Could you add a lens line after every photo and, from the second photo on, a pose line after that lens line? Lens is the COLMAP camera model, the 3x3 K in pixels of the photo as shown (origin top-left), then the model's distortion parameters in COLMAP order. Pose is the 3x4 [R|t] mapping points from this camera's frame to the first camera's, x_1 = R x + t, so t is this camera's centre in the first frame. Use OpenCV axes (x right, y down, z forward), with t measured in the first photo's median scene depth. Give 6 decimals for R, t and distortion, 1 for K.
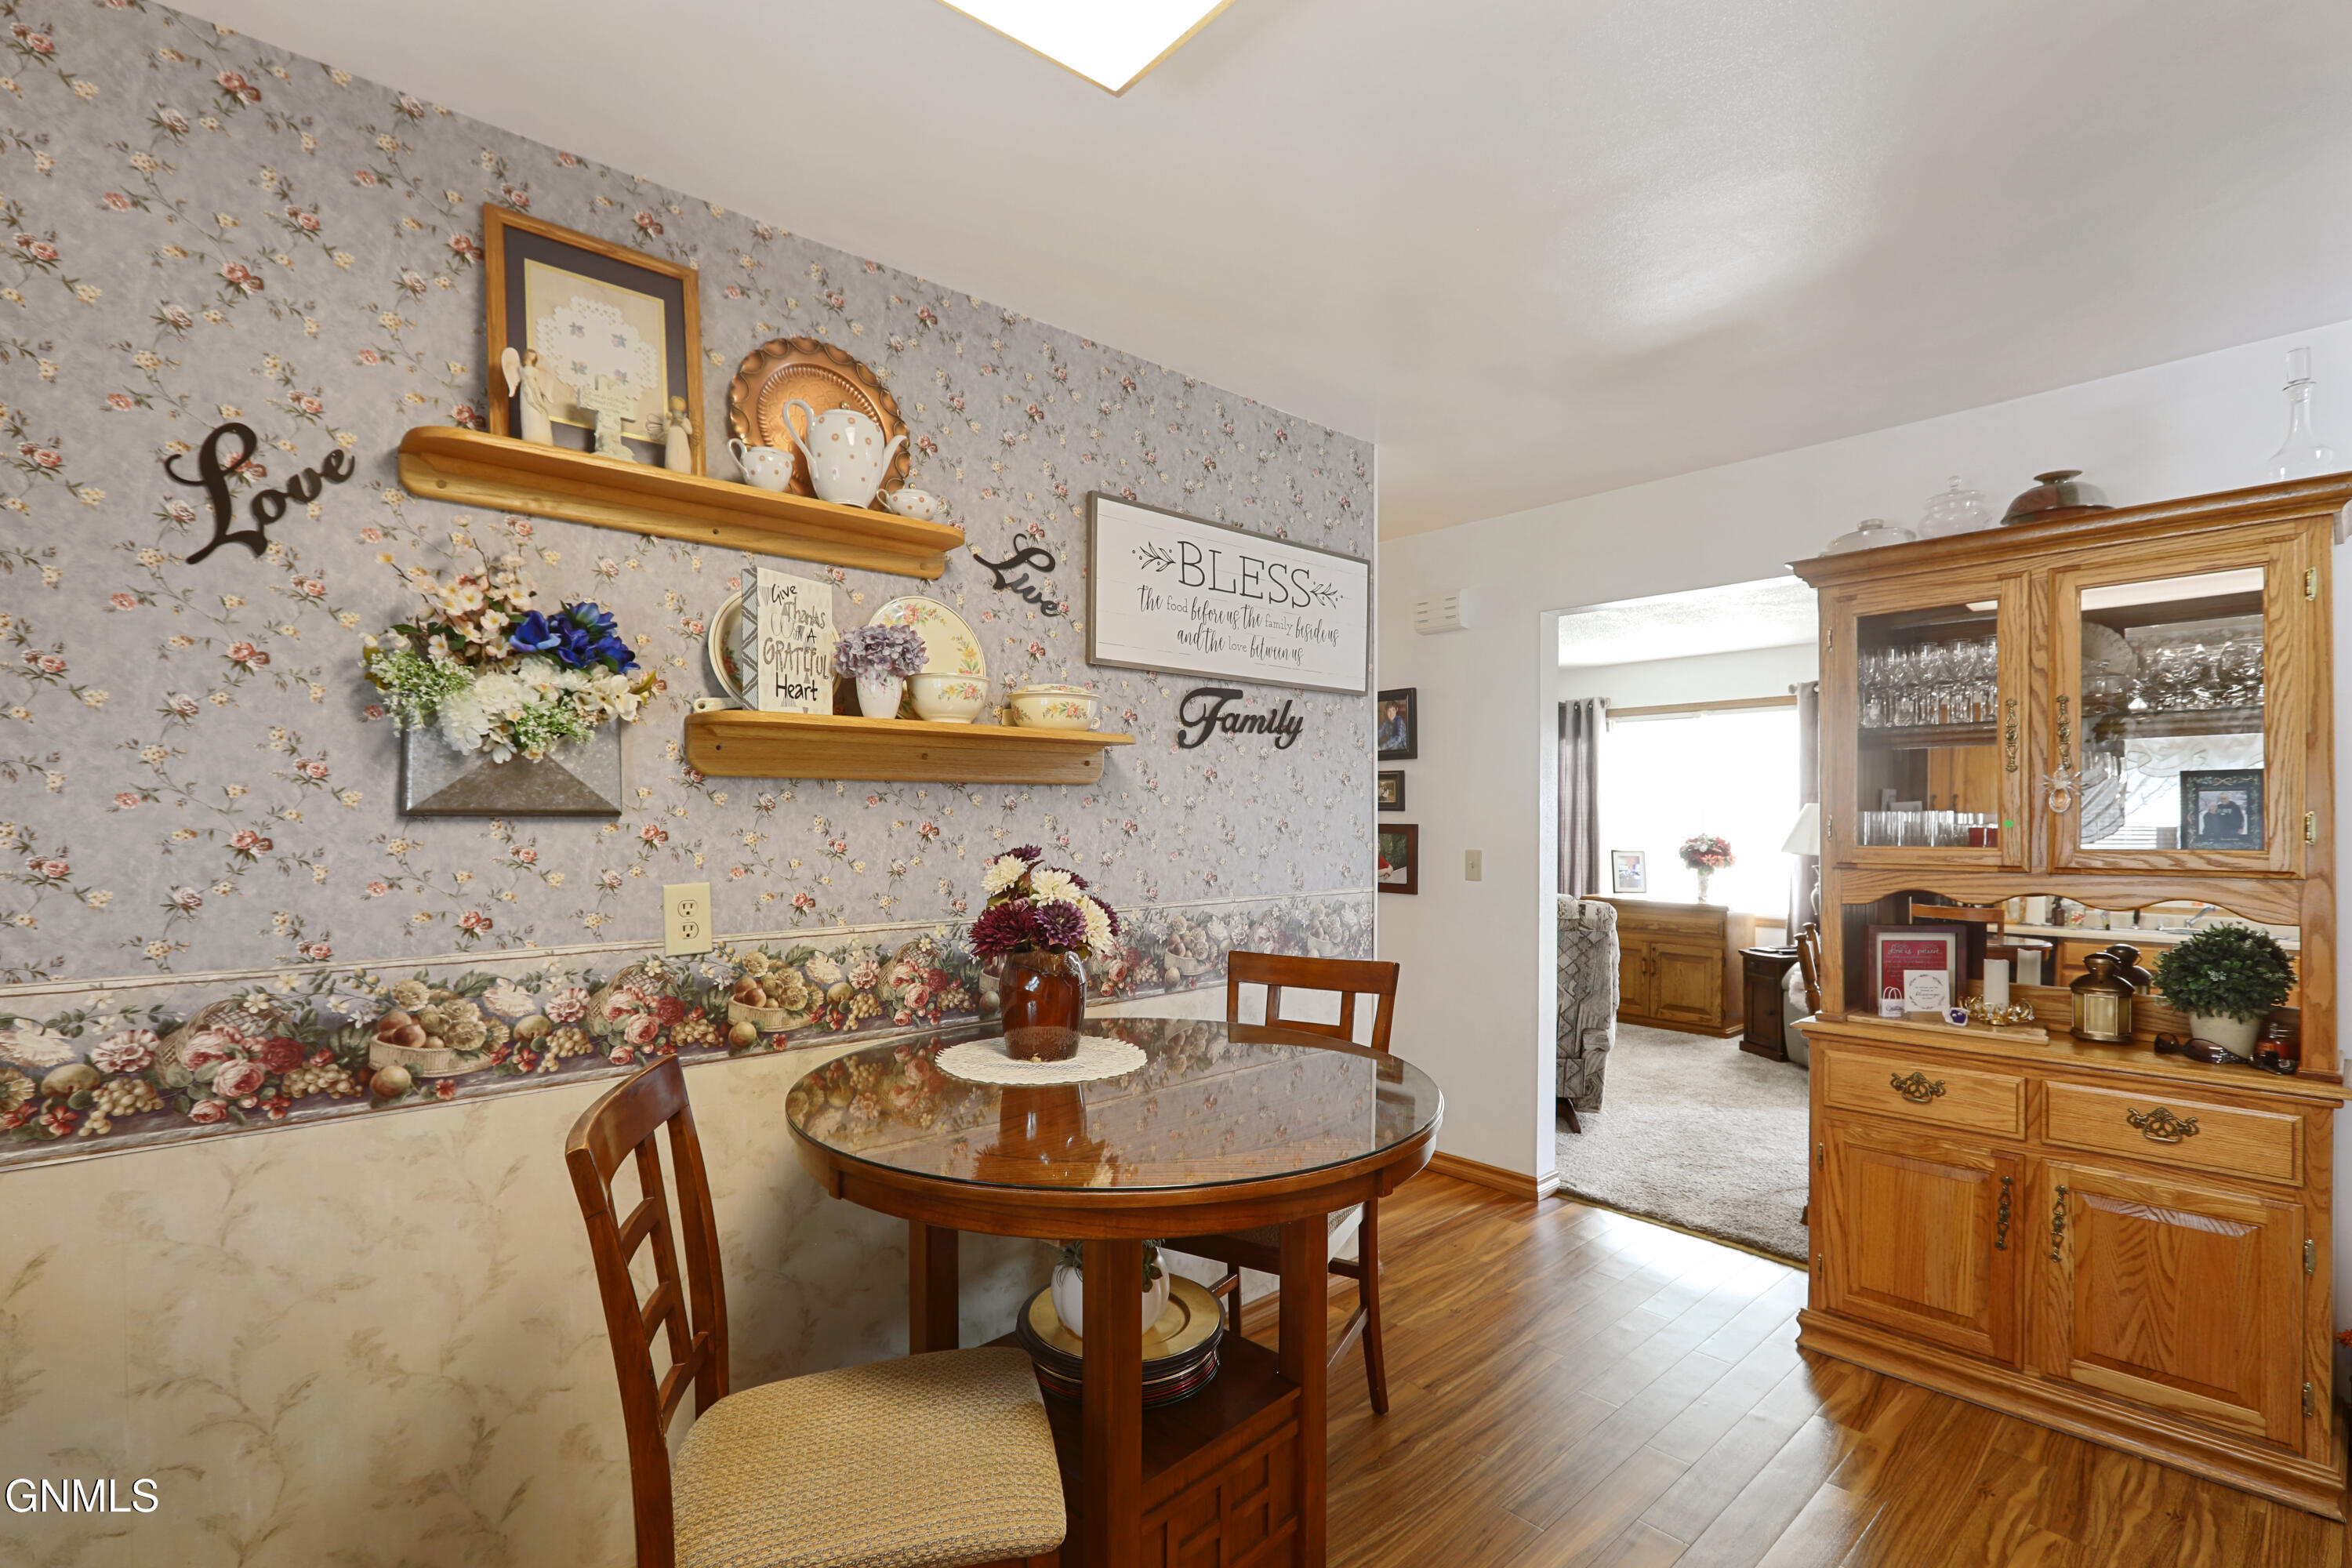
lens RADIAL K [[998.6, 0, 1170.1], [0, 998.6, 815.2], [0, 0, 1]] dist [-0.010990, 0.000033]
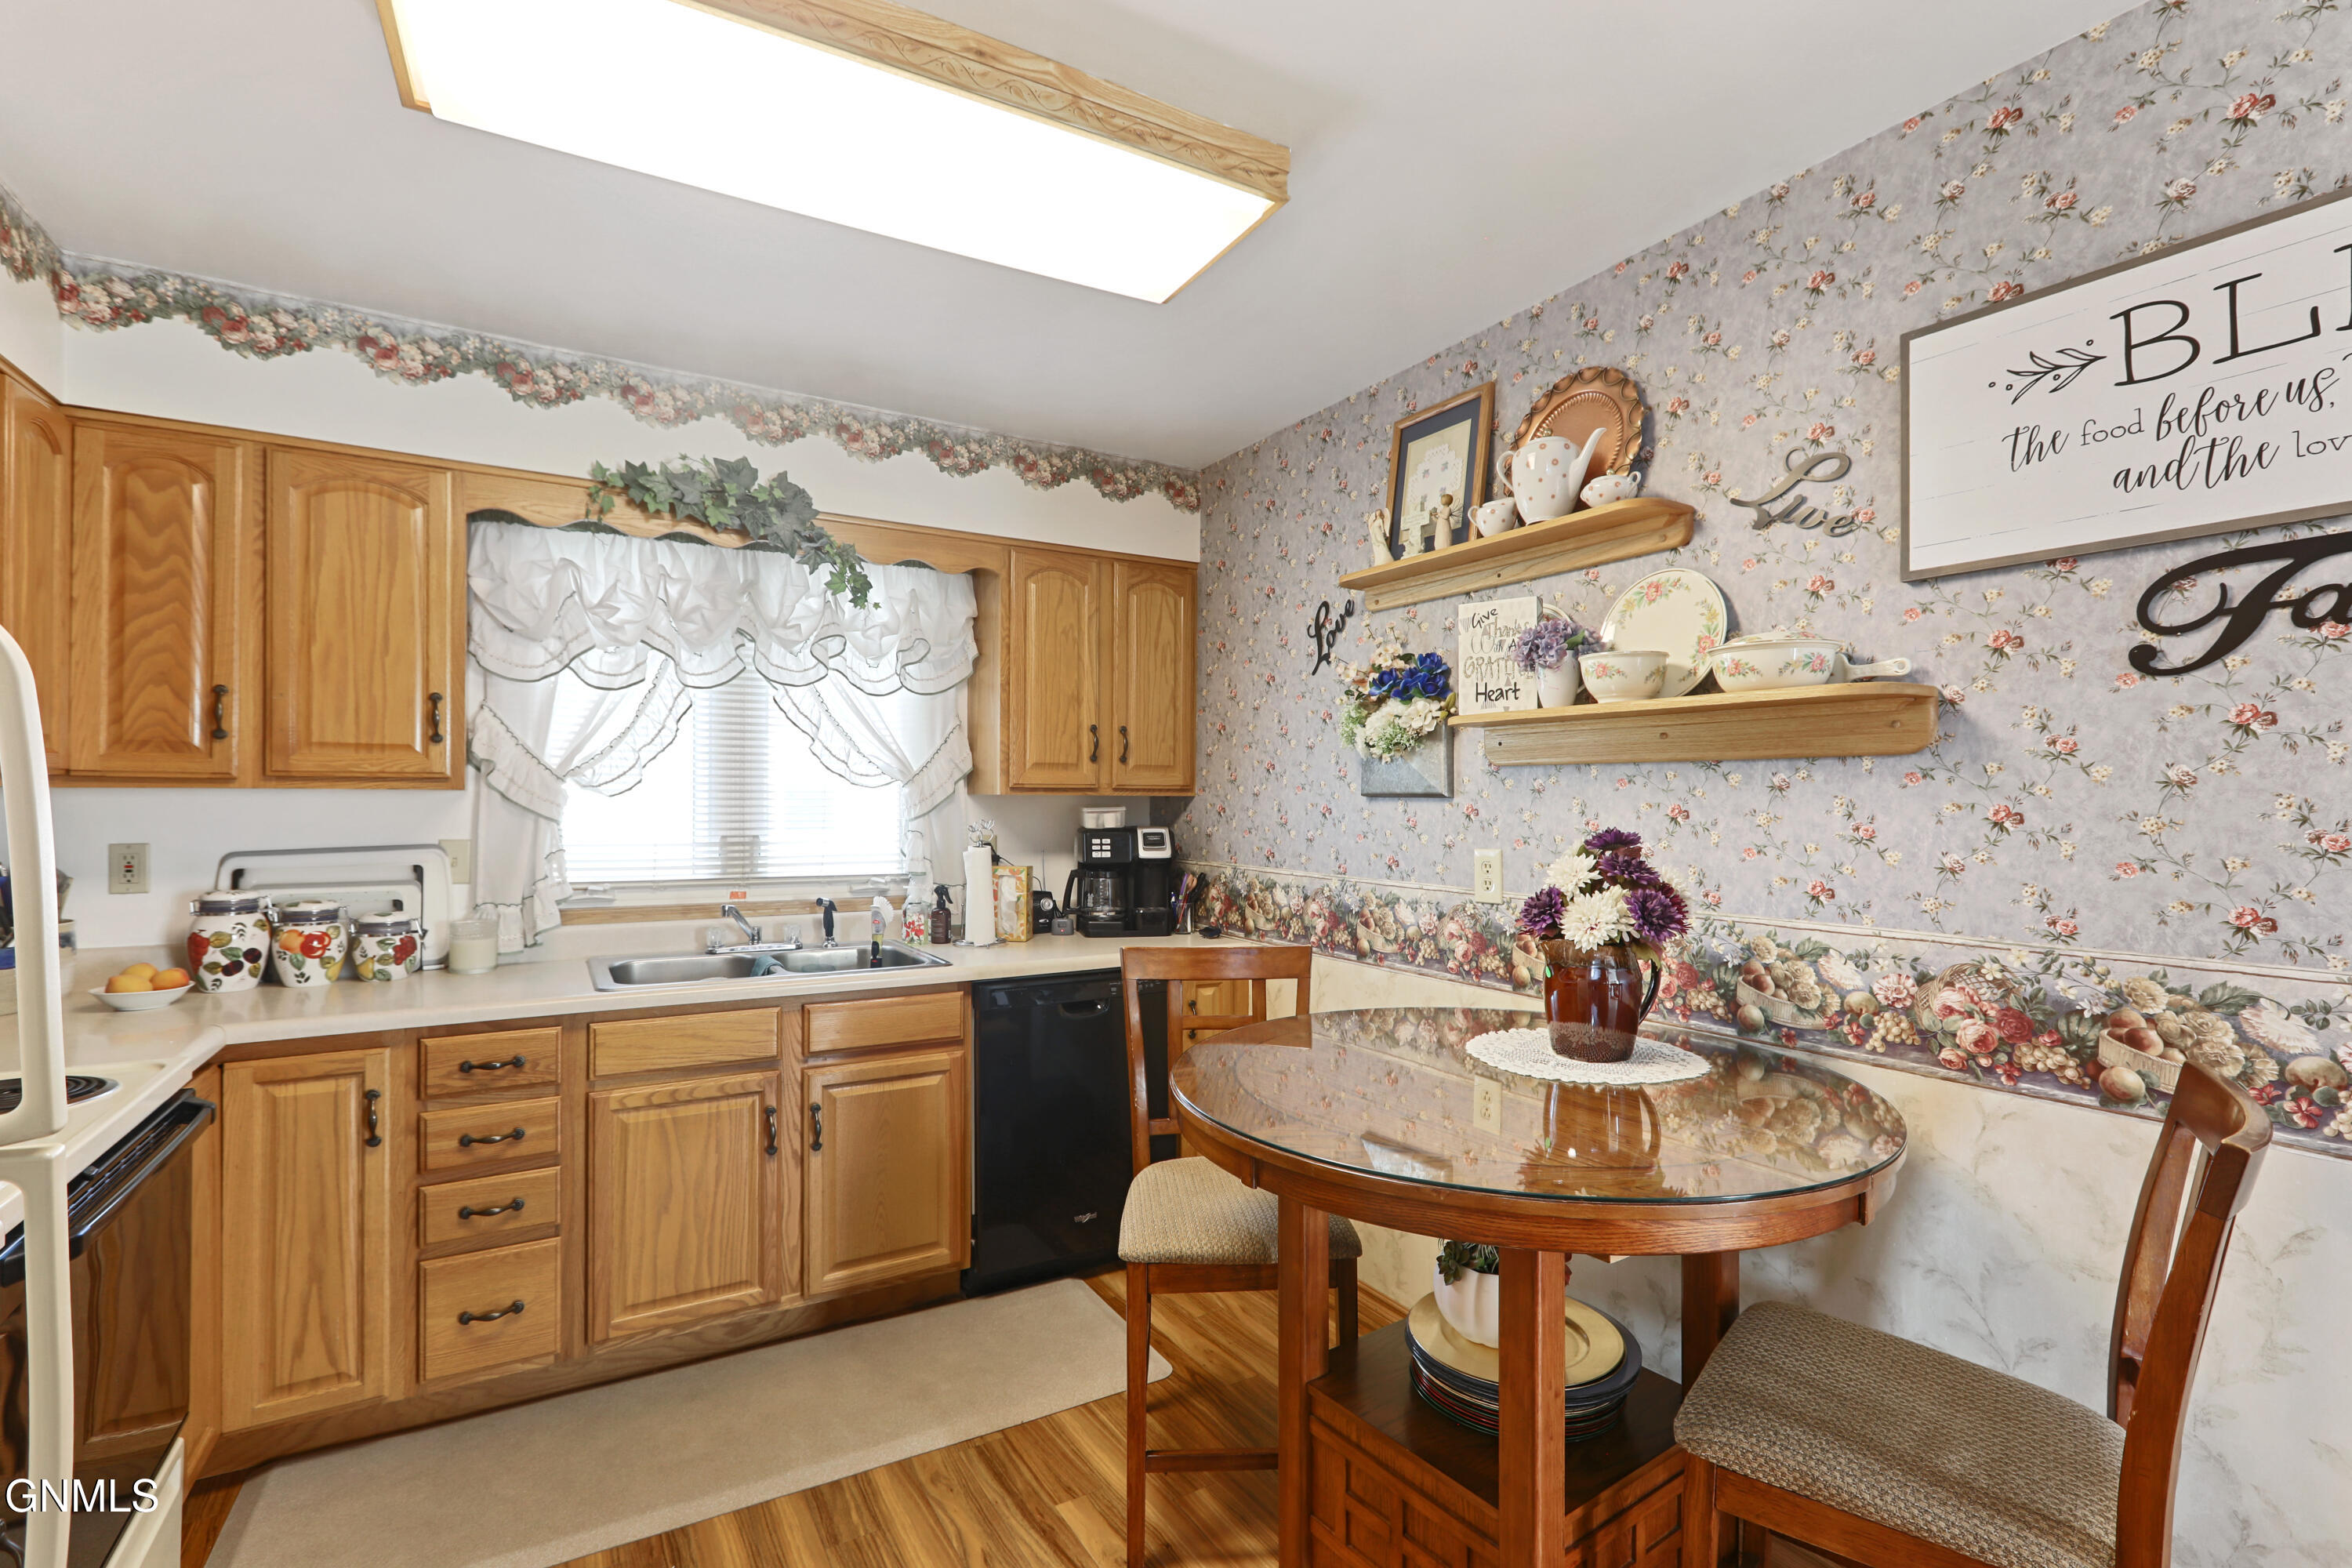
lens RADIAL K [[1087.0, 0, 1168.0], [0, 1087.0, 777.6], [0, 0, 1]] dist [-0.028404, -0.000109]
pose [[-0.165724, -0.016460, -0.986035, 0.659691], [-0.001476, 0.999864, -0.016443, -0.000907], [0.986171, -0.001270, -0.165726, 0.544110]]
